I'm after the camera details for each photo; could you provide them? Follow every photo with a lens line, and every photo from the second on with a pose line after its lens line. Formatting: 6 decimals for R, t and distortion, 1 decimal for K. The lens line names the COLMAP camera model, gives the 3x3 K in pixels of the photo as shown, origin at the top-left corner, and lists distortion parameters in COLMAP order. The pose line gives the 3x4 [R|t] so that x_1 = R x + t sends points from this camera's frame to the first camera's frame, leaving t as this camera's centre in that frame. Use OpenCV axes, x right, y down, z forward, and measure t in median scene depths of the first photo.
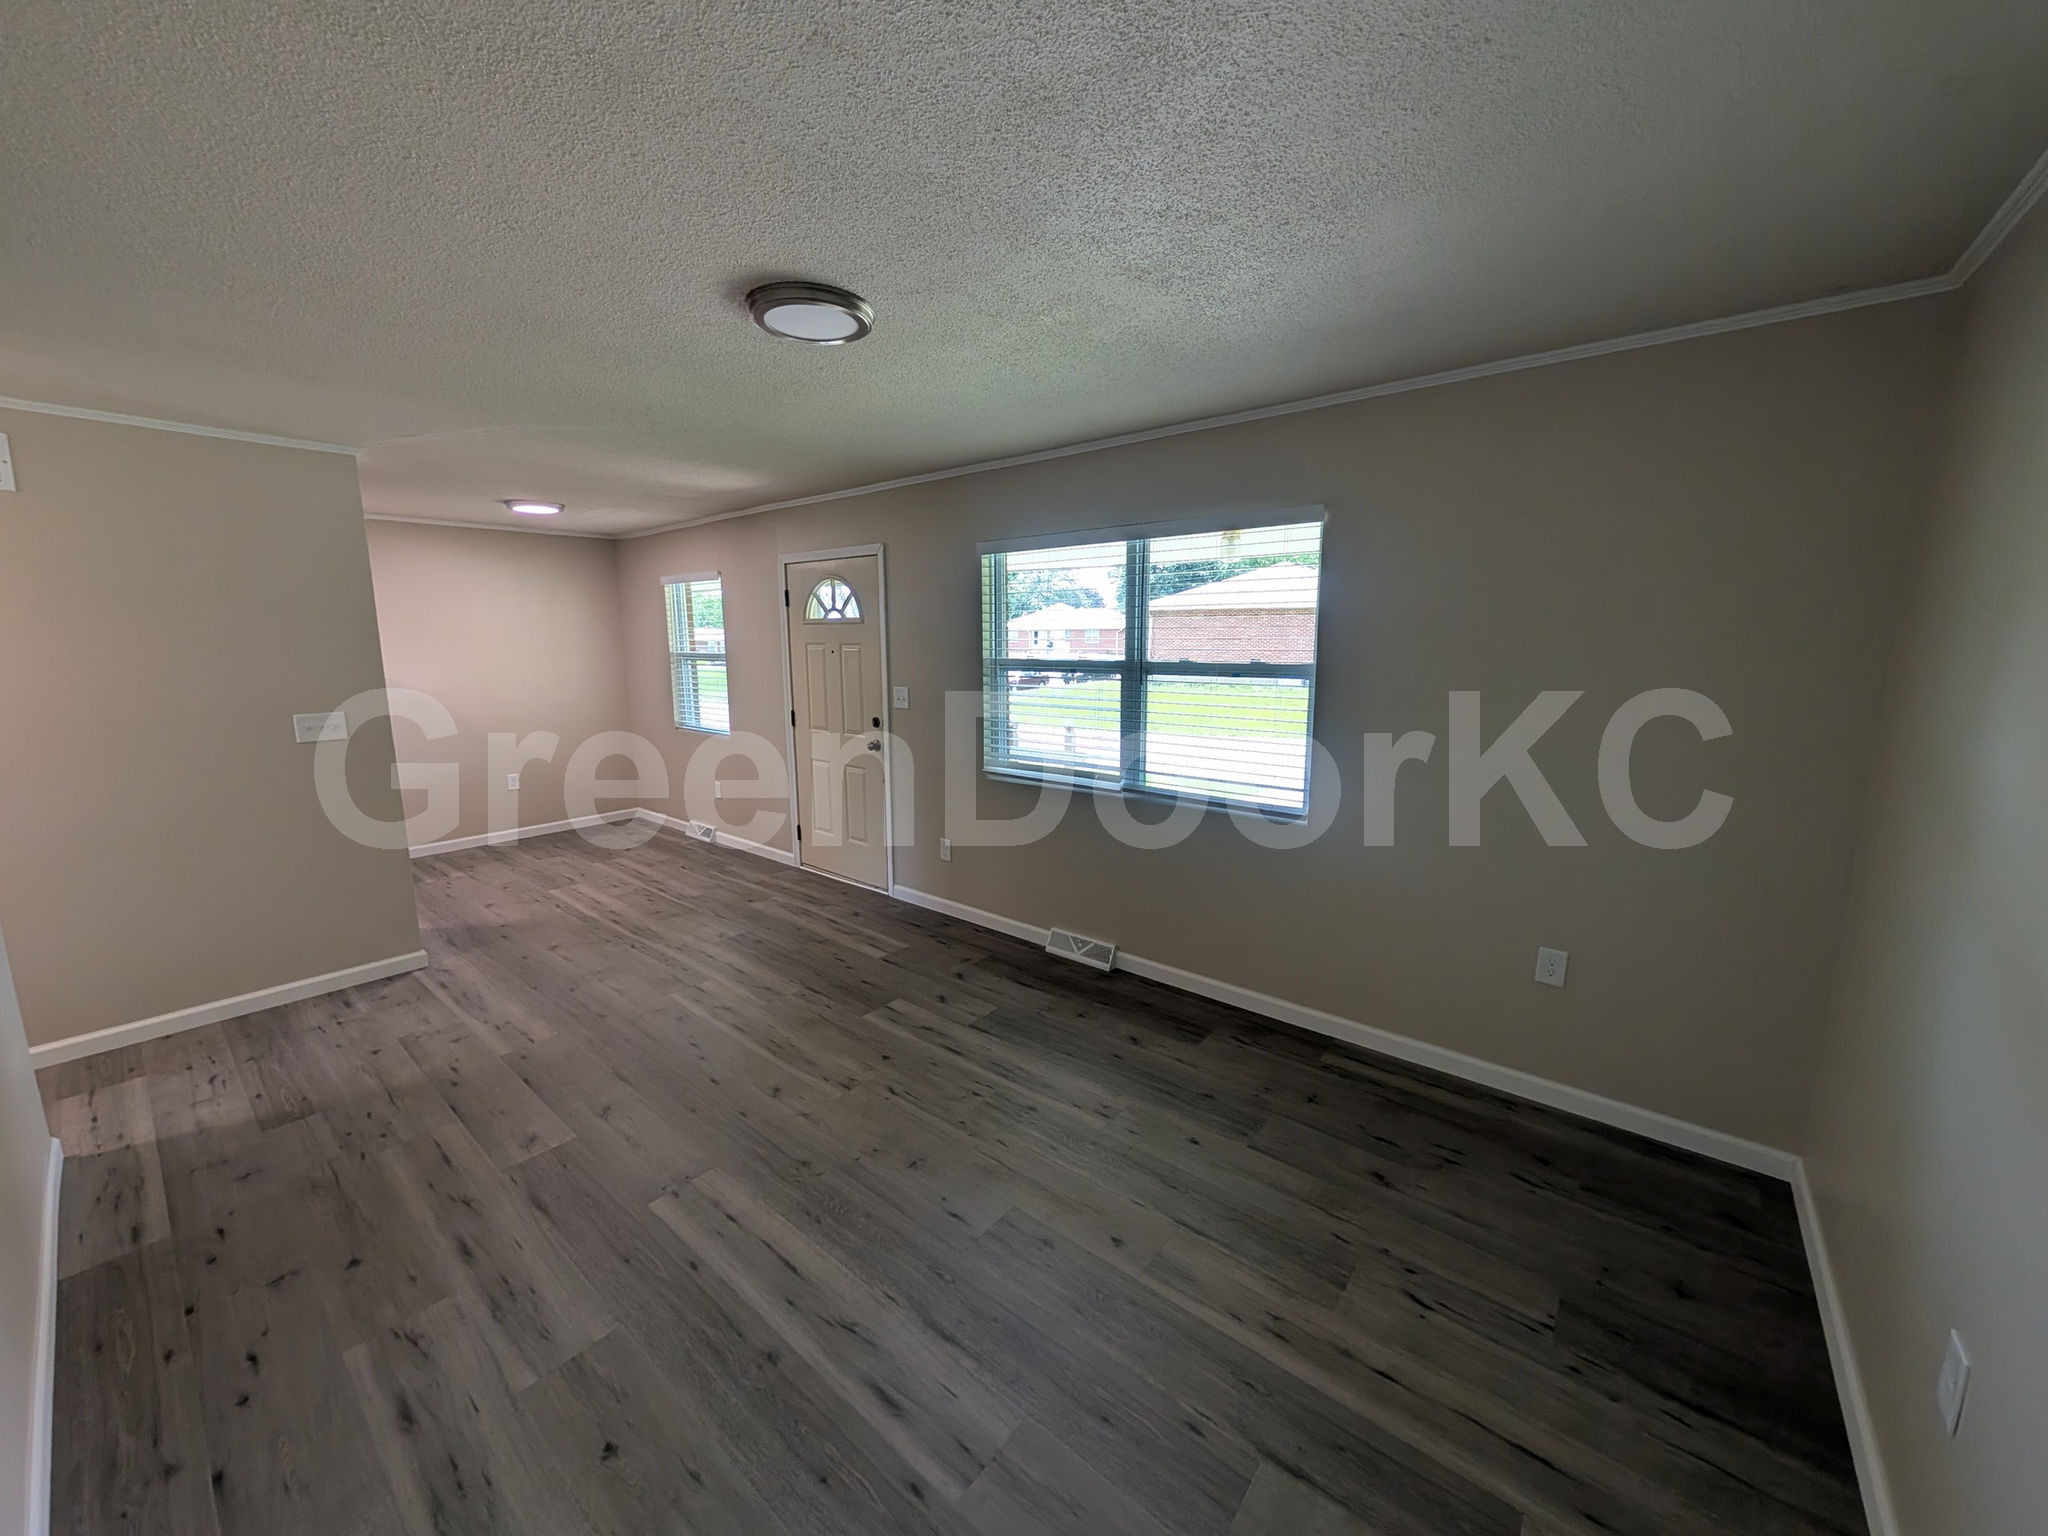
lens RADIAL K [[772.3, 0, 972.6], [0, 772.3, 802.8], [0, 0, 1]] dist [-0.001939, -0.000177]
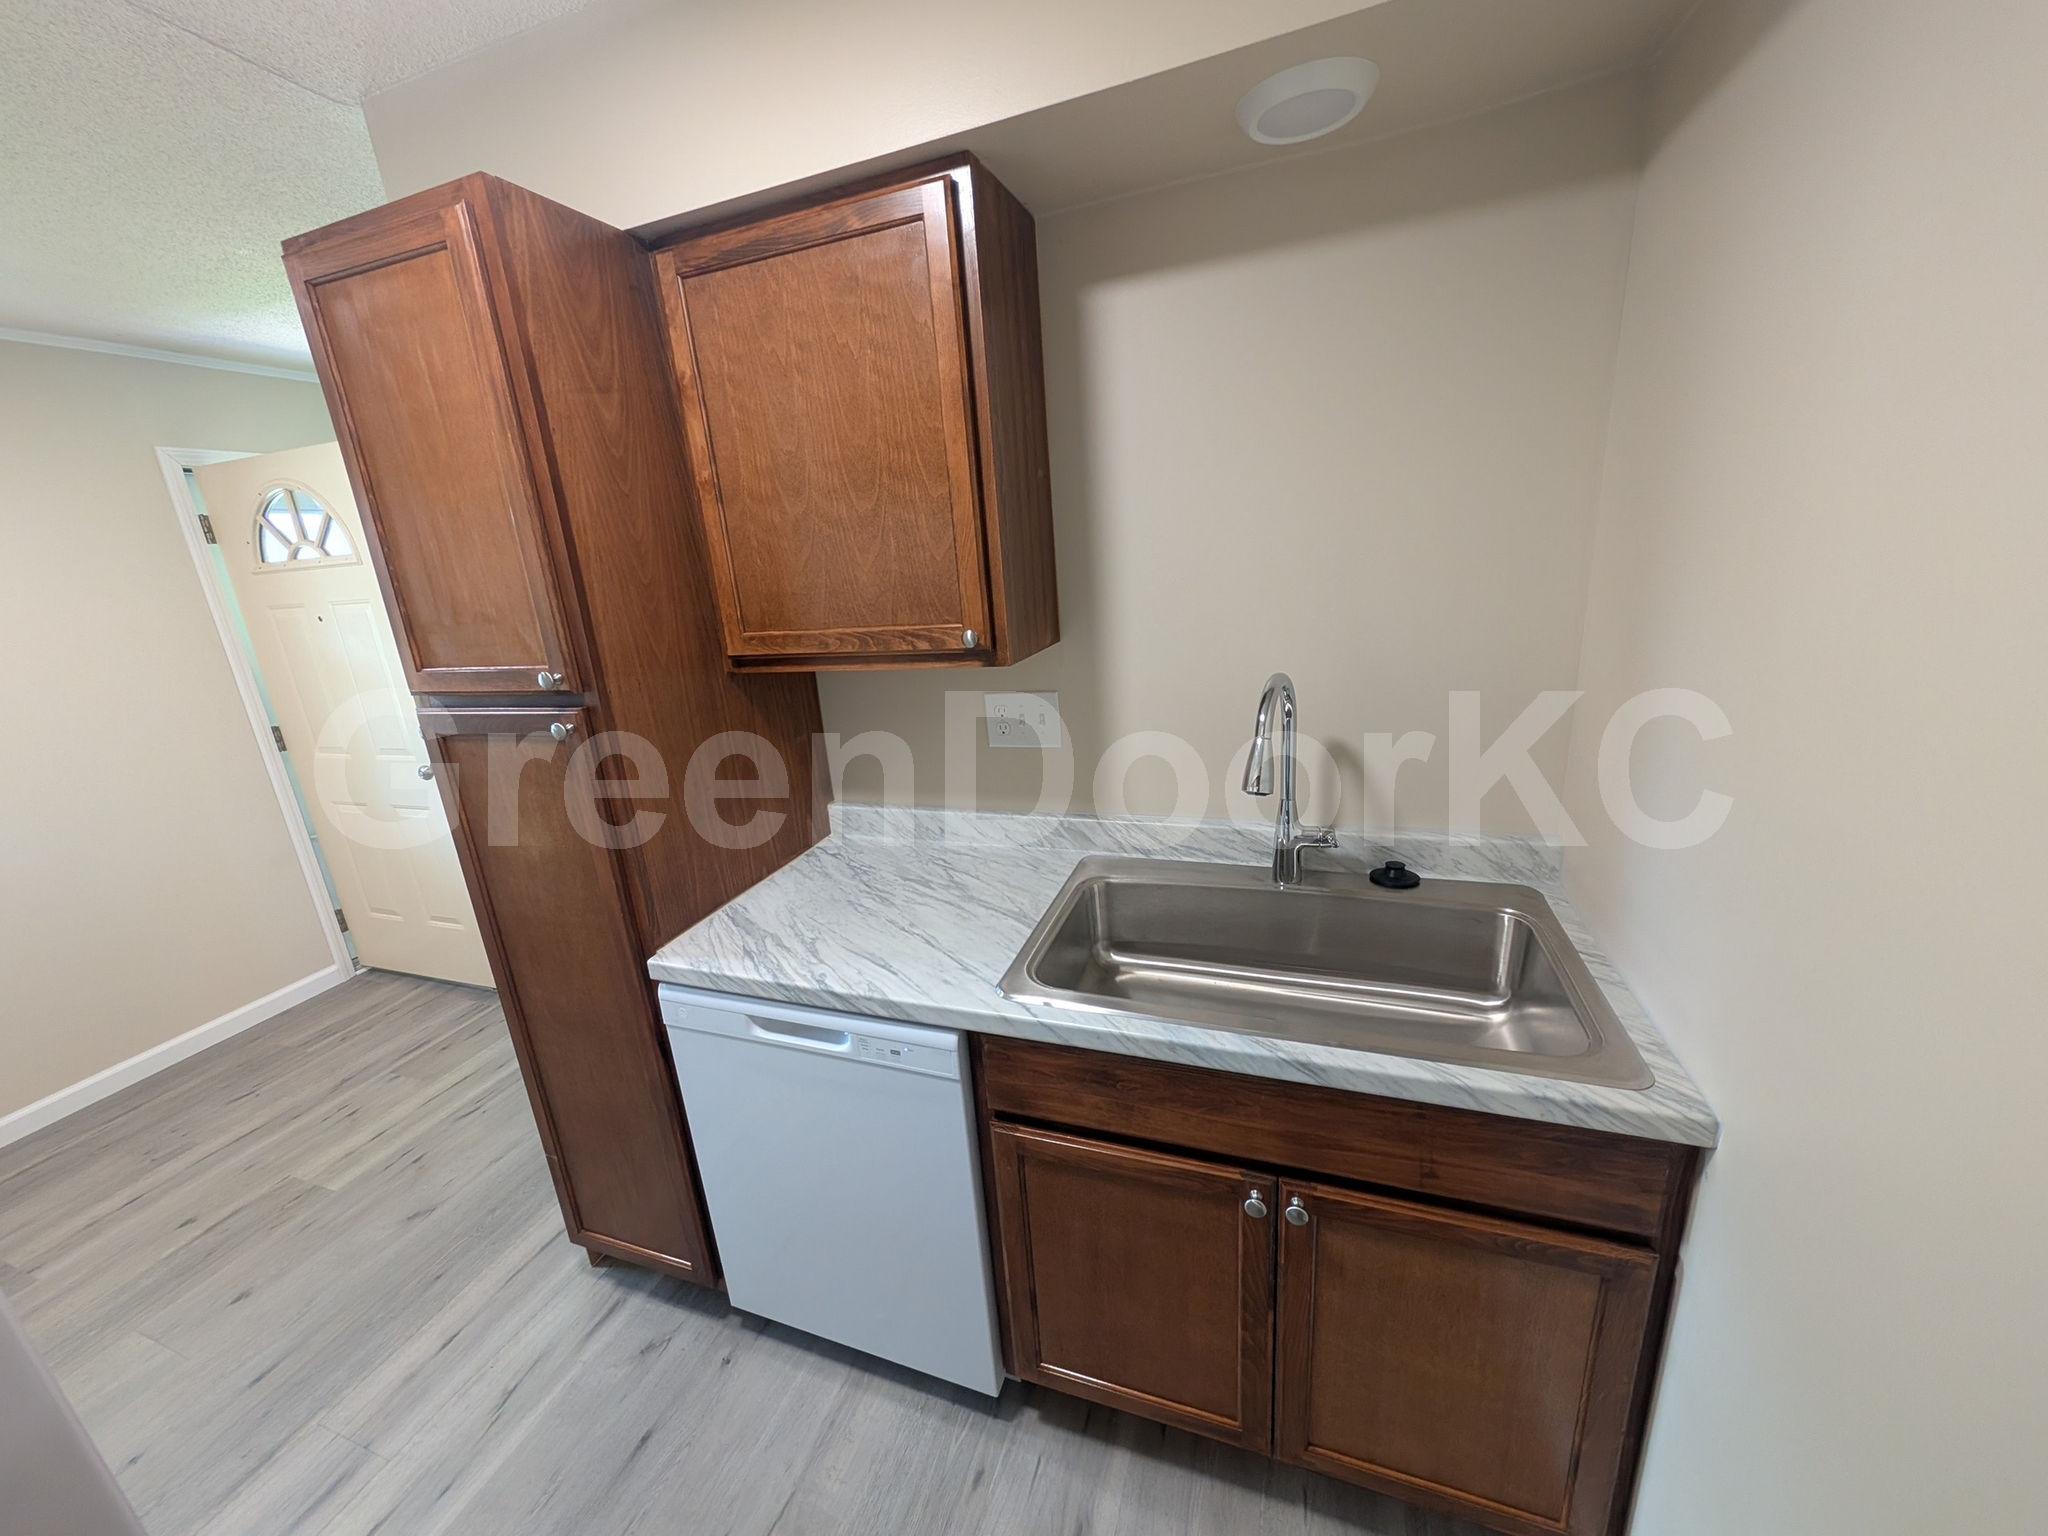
lens RADIAL K [[784.6, 0, 1028.1], [0, 784.6, 754.7], [0, 0, 1]] dist [-0.001171, 0.000093]
pose [[-0.376960, -0.209161, 0.902304, -1.421553], [0.278365, 0.903551, 0.325744, -0.196135], [-0.883411, 0.373962, -0.282379, 0.928671]]
